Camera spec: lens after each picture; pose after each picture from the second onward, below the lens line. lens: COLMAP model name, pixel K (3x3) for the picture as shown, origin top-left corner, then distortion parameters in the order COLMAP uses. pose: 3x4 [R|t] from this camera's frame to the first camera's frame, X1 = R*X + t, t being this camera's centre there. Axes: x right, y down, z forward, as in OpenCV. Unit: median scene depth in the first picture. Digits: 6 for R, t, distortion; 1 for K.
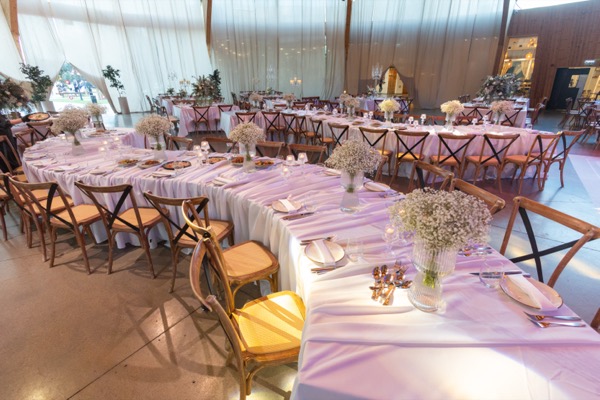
lens RADIAL K [[285.8, 0, 302.0], [0, 285.8, 198.2], [0, 0, 1]] dist [0.002944, 0.001101]
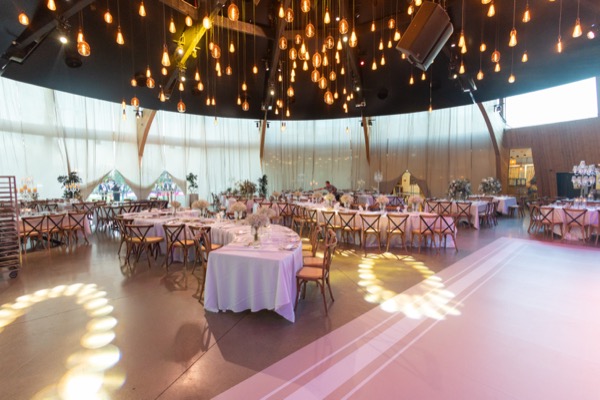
lens RADIAL K [[290.0, 0, 302.3], [0, 290.0, 199.9], [0, 0, 1]] dist [-0.002013, 0.001225]
pose [[0.981922, 0.011150, -0.188957, 0.140183], [-0.071074, 0.946936, -0.313464, 0.075492], [0.175436, 0.321227, 0.930610, -0.197282]]
